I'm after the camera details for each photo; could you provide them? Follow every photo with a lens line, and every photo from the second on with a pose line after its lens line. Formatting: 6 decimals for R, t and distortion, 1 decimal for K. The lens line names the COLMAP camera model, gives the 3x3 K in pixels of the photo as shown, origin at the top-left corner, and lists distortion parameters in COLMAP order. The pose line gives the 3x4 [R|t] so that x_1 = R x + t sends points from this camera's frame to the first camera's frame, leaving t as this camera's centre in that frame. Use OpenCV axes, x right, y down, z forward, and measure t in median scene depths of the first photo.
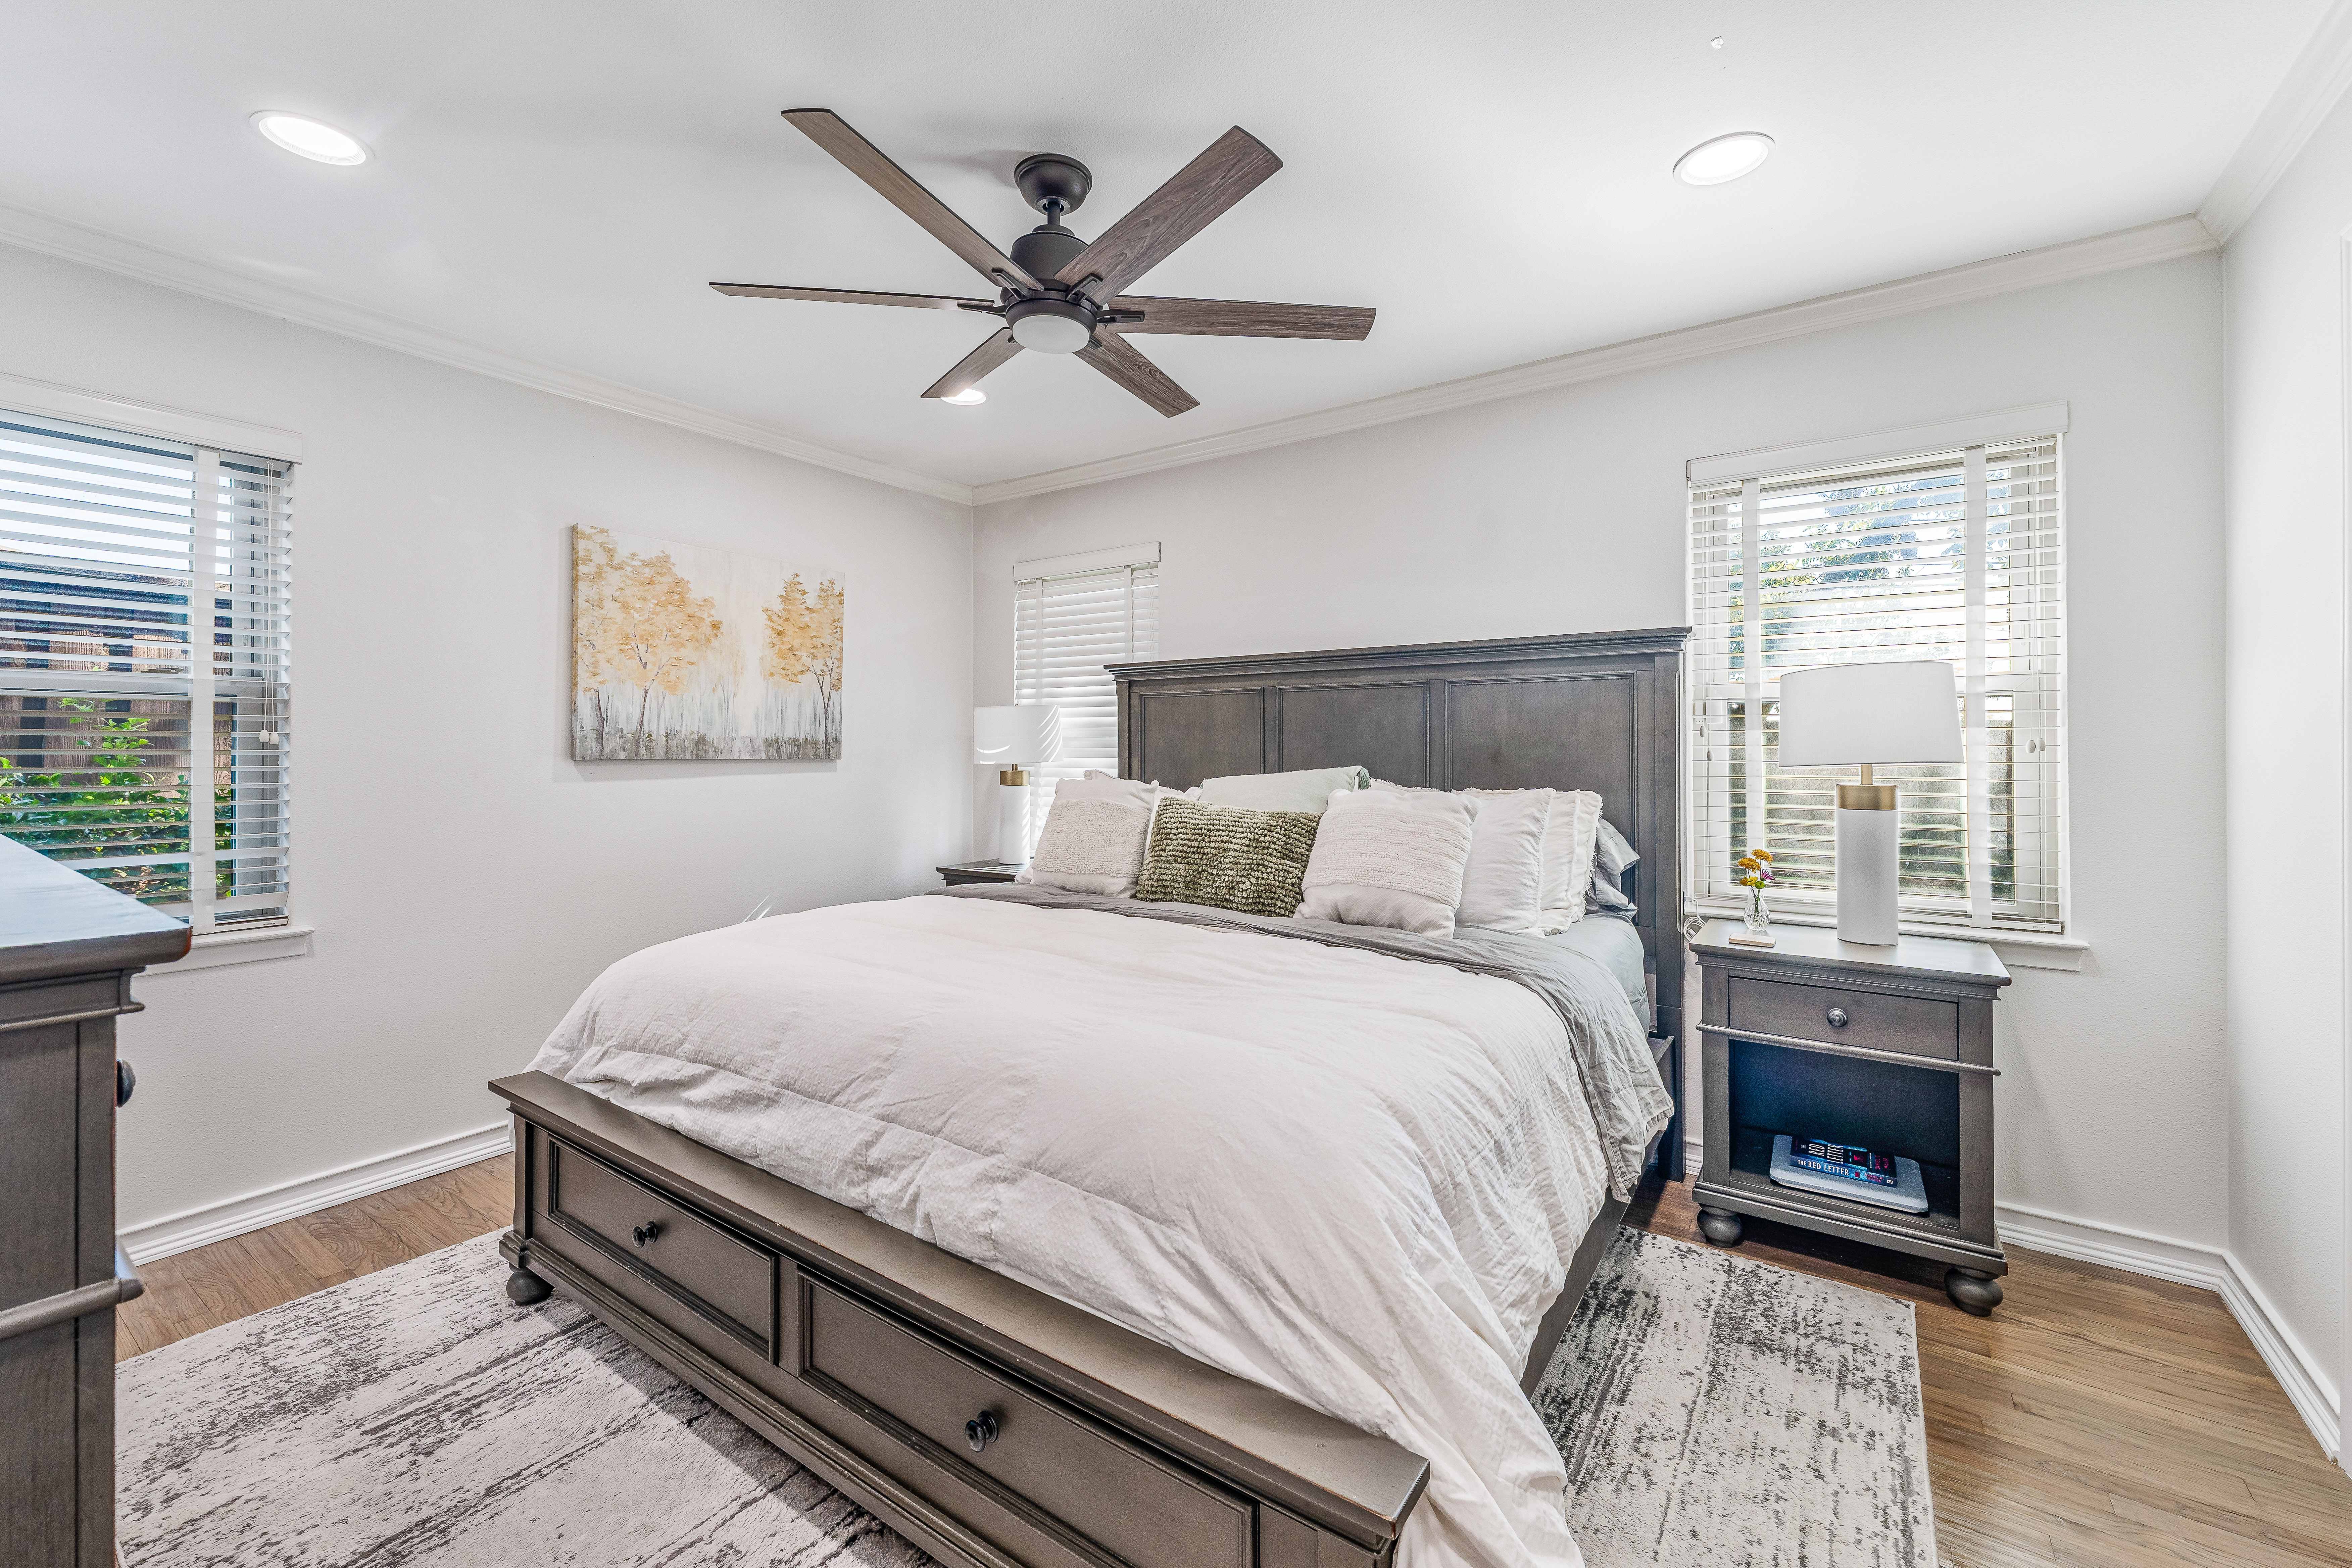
lens RADIAL K [[955.5, 0, 1180.4], [0, 955.5, 767.7], [0, 0, 1]] dist [0.002846, -0.000680]
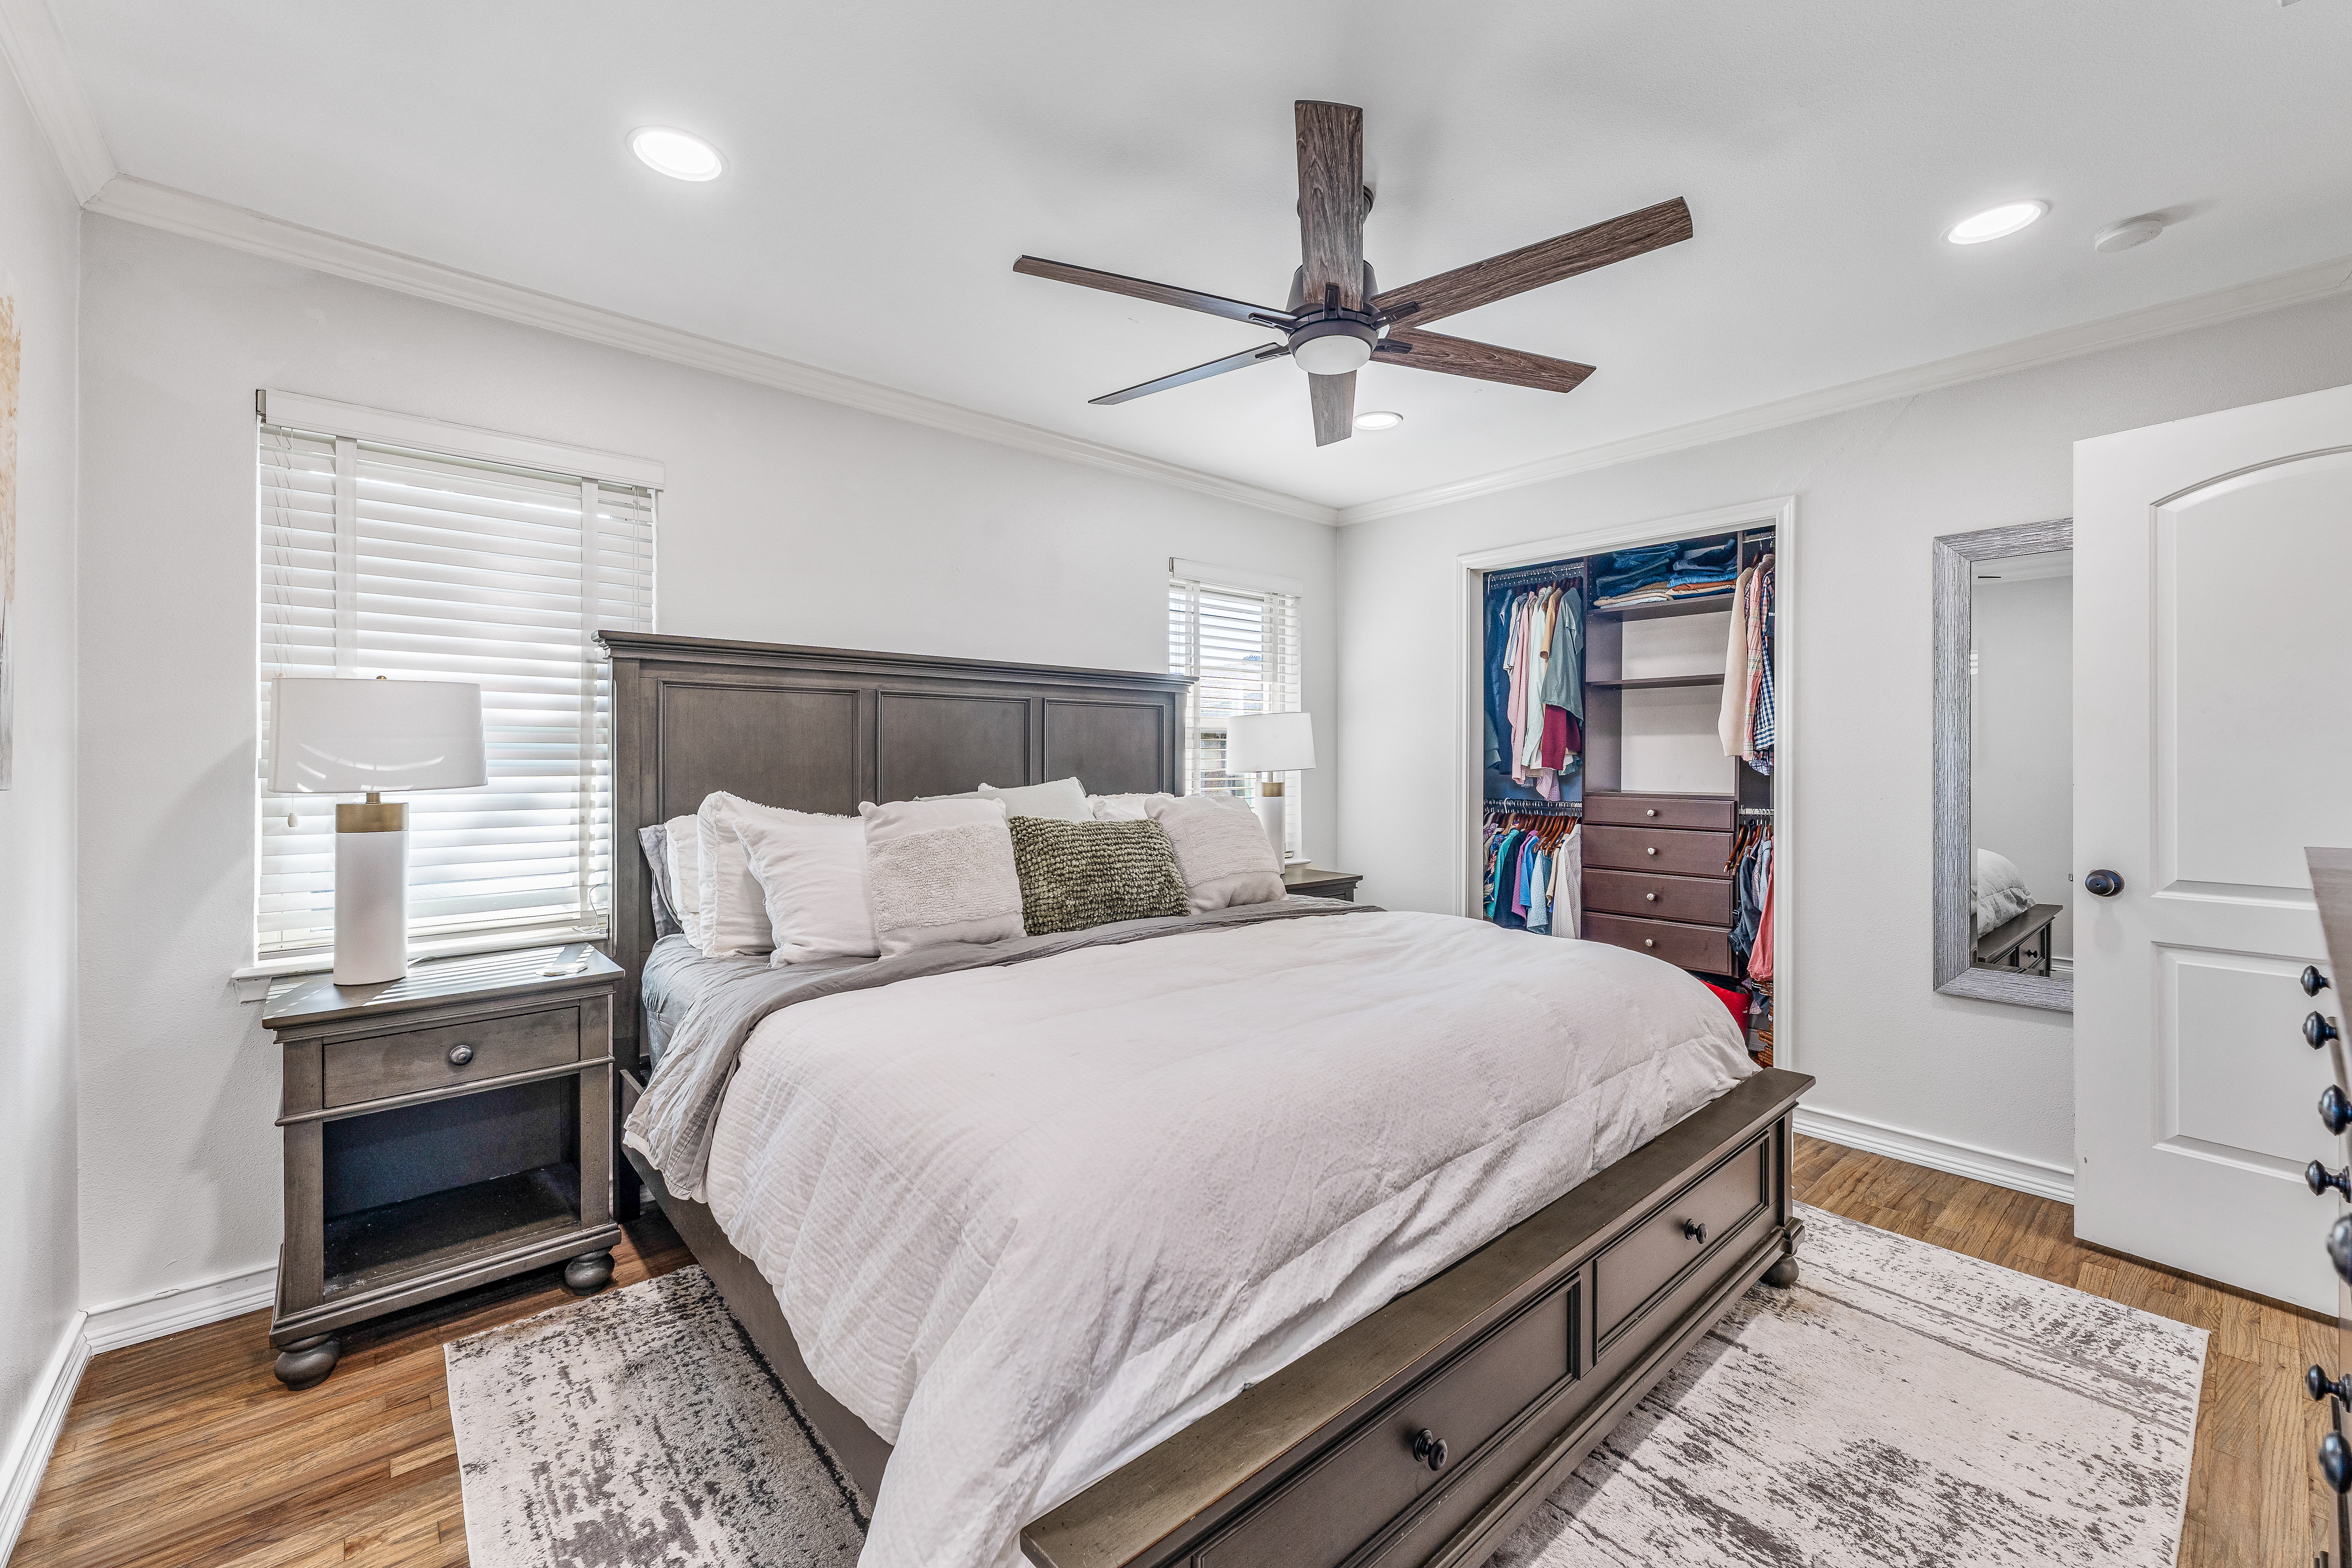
lens RADIAL K [[955.5, 0, 1218.5], [0, 955.5, 762.5], [0, 0, 1]] dist [0.002846, -0.000680]
pose [[0.216643, 0.003571, 0.976244, -0.683005], [0.026503, 0.999603, -0.009538, -0.002799], [-0.975891, 0.027940, 0.216462, 0.527400]]
